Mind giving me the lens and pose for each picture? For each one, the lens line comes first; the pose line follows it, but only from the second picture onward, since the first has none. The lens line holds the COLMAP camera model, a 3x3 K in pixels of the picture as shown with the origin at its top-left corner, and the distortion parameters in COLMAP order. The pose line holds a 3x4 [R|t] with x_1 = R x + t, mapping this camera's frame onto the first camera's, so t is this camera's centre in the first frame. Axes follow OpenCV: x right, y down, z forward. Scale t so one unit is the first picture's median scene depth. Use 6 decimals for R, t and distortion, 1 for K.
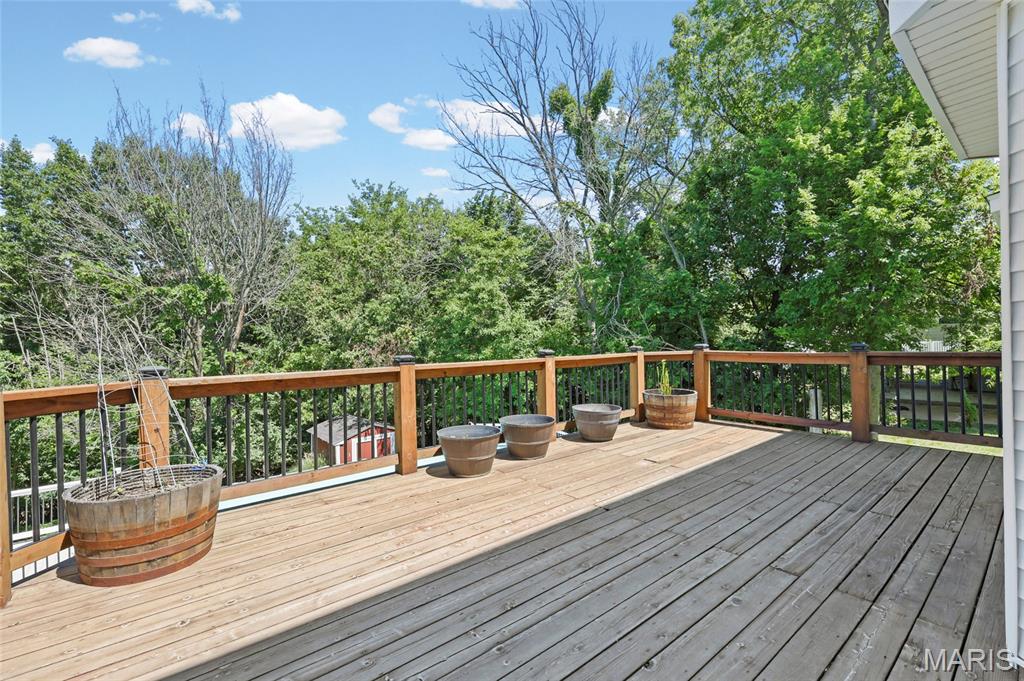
lens RADIAL K [[445.4, 0, 511.7], [0, 445.4, 342.0], [0, 0, 1]] dist [0.004153, -0.001480]
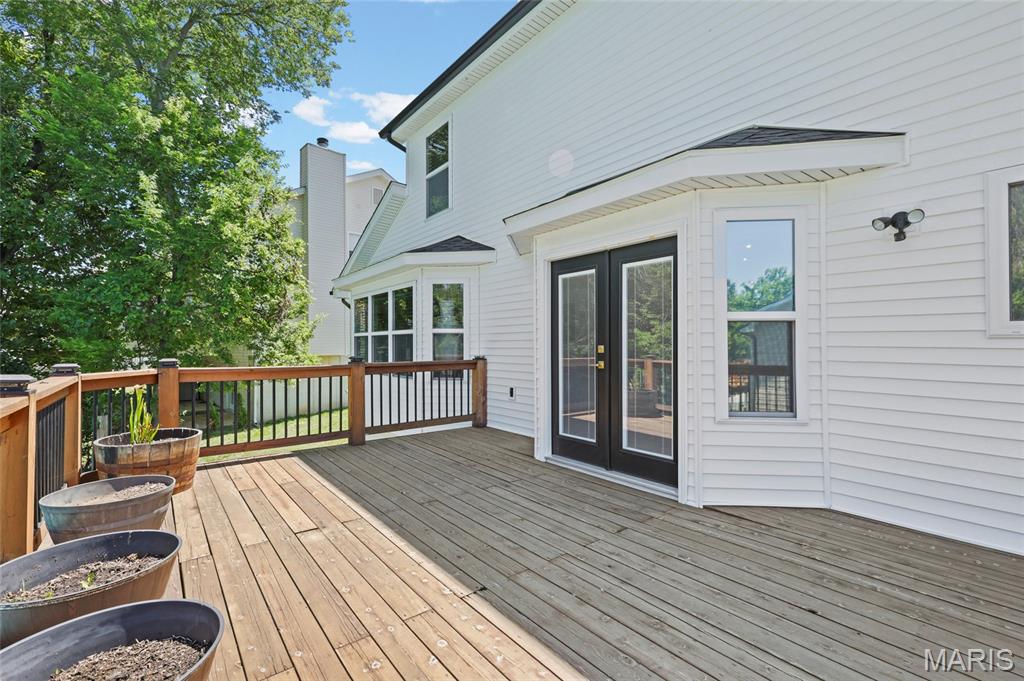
lens RADIAL K [[445.4, 0, 508.0], [0, 445.4, 341.7], [0, 0, 1]] dist [0.004153, -0.001480]
pose [[0.014993, 0.031842, 0.999380, -0.260336], [0.005458, 0.999475, -0.031927, 0.003626], [-0.999873, 0.005933, 0.014811, 0.490158]]
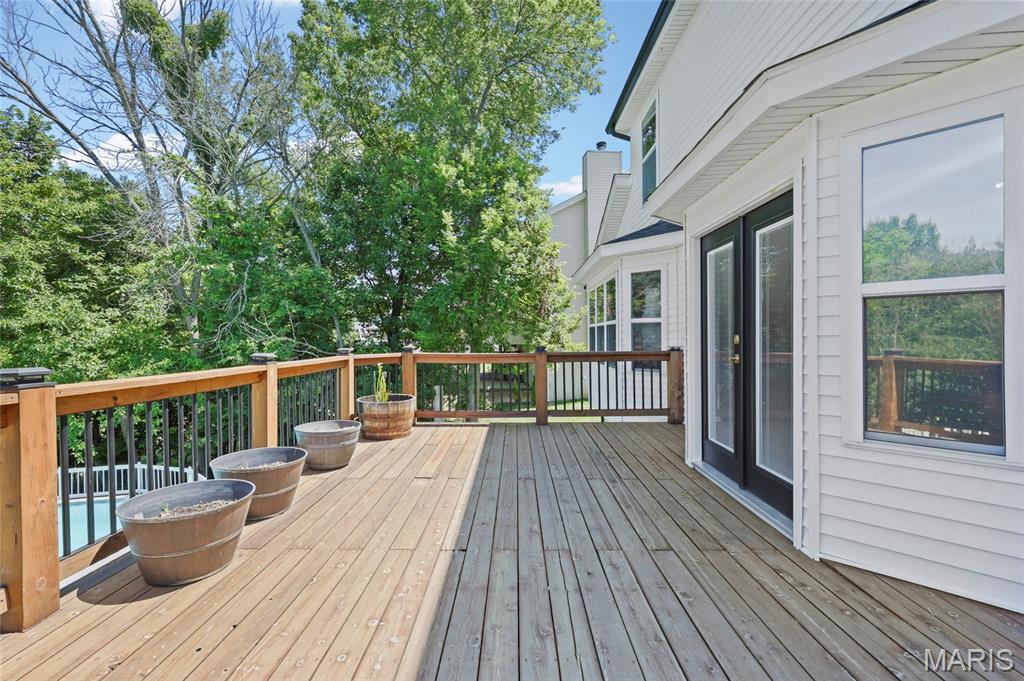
lens RADIAL K [[445.4, 0, 509.2], [0, 445.4, 340.1], [0, 0, 1]] dist [0.004153, -0.001480]
pose [[0.645878, 0.012693, 0.763335, -0.181792], [-0.004556, 0.999908, -0.012772, 0.003318], [-0.763427, 0.004772, 0.645876, 0.214495]]
